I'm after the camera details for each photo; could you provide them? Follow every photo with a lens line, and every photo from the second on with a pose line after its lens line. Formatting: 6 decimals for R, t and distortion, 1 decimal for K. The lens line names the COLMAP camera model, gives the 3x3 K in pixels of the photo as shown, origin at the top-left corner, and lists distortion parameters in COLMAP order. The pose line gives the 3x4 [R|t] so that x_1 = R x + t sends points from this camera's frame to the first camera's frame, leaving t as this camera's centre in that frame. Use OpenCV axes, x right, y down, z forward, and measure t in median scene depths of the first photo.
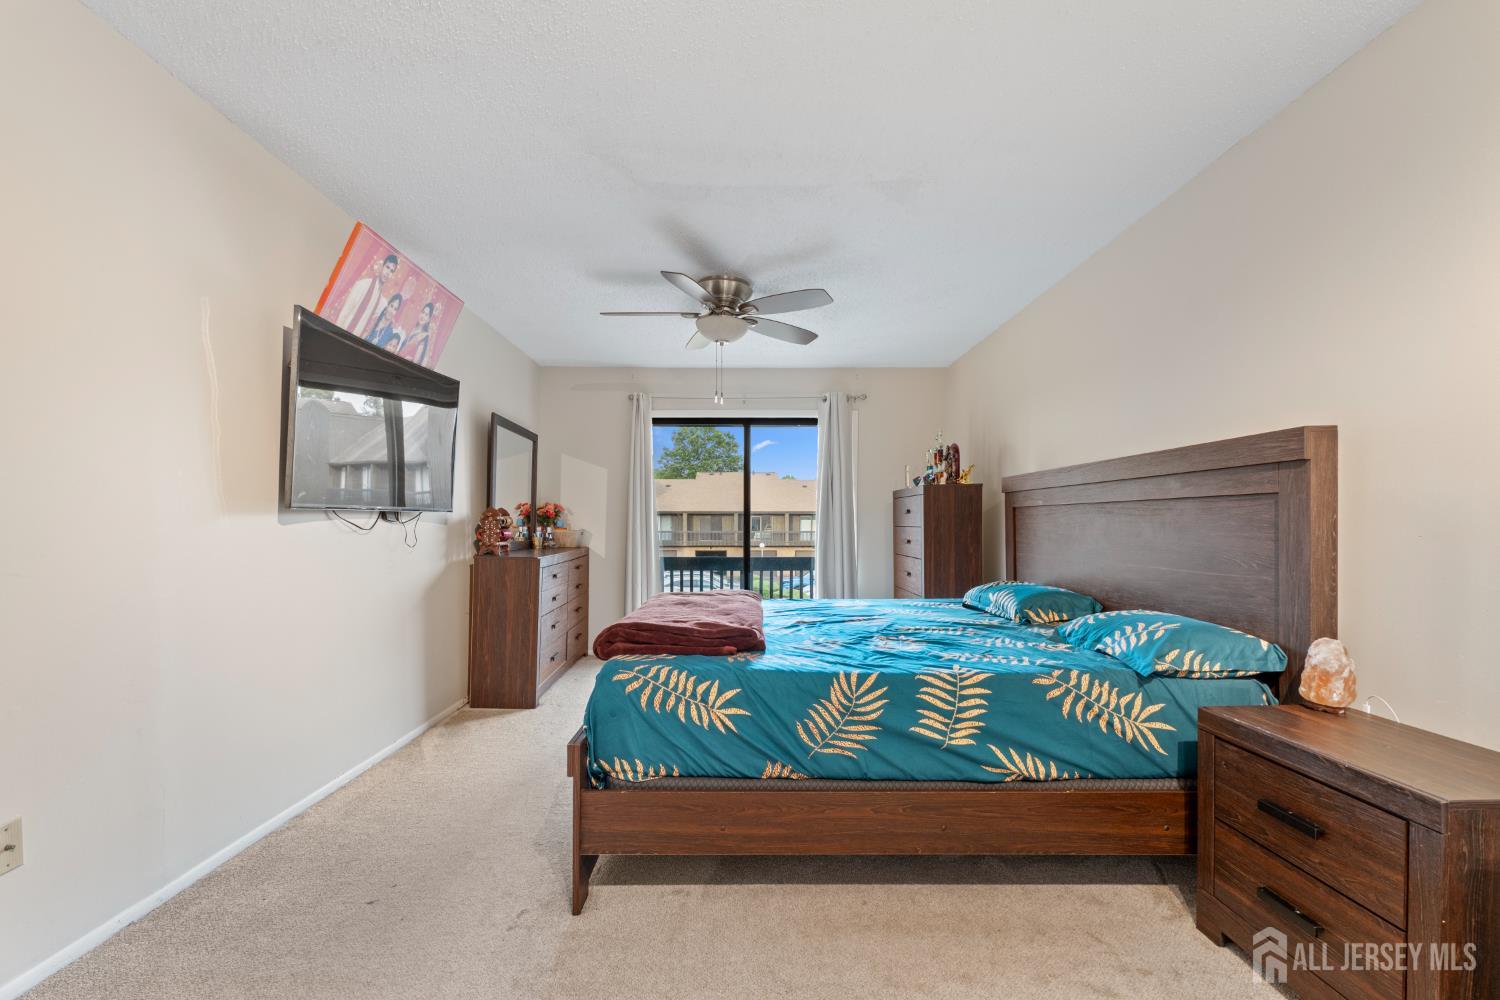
lens RADIAL K [[640.3, 0, 800.4], [0, 640.3, 532.8], [0, 0, 1]] dist [0.005896, -0.000129]
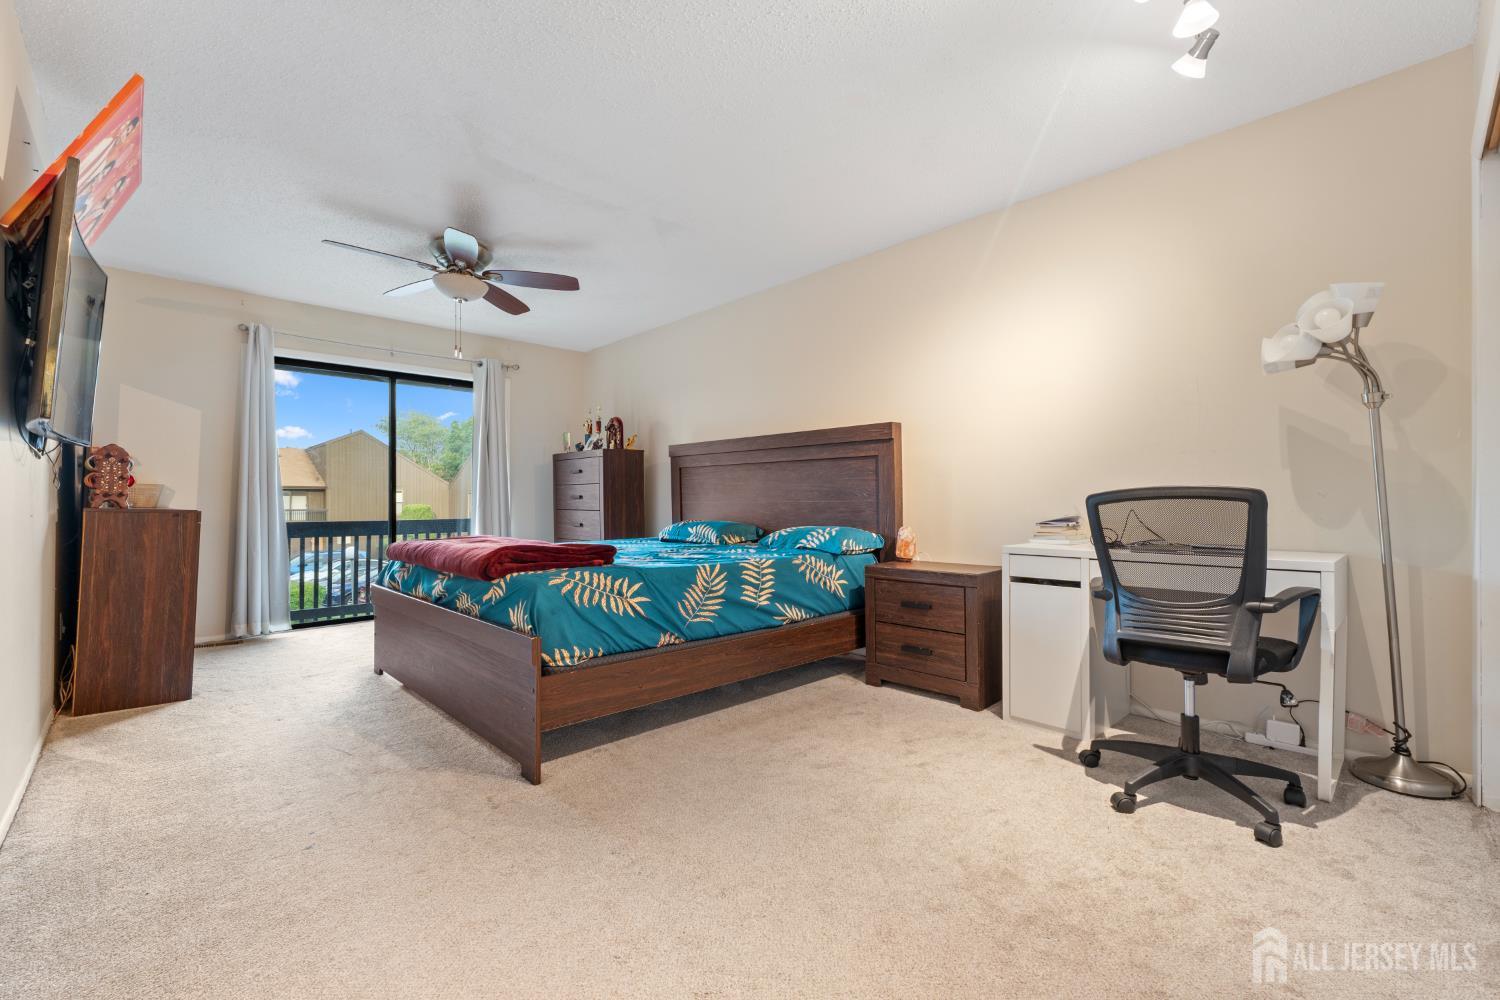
lens RADIAL K [[640.3, 0, 750.0], [0, 640.3, 497.2], [0, 0, 1]] dist [0.005896, -0.000129]
pose [[0.727651, 0.004852, 0.685931, -0.847694], [0.019732, 0.999413, -0.028001, 0.108278], [-0.685664, 0.033910, 0.727128, -0.129862]]
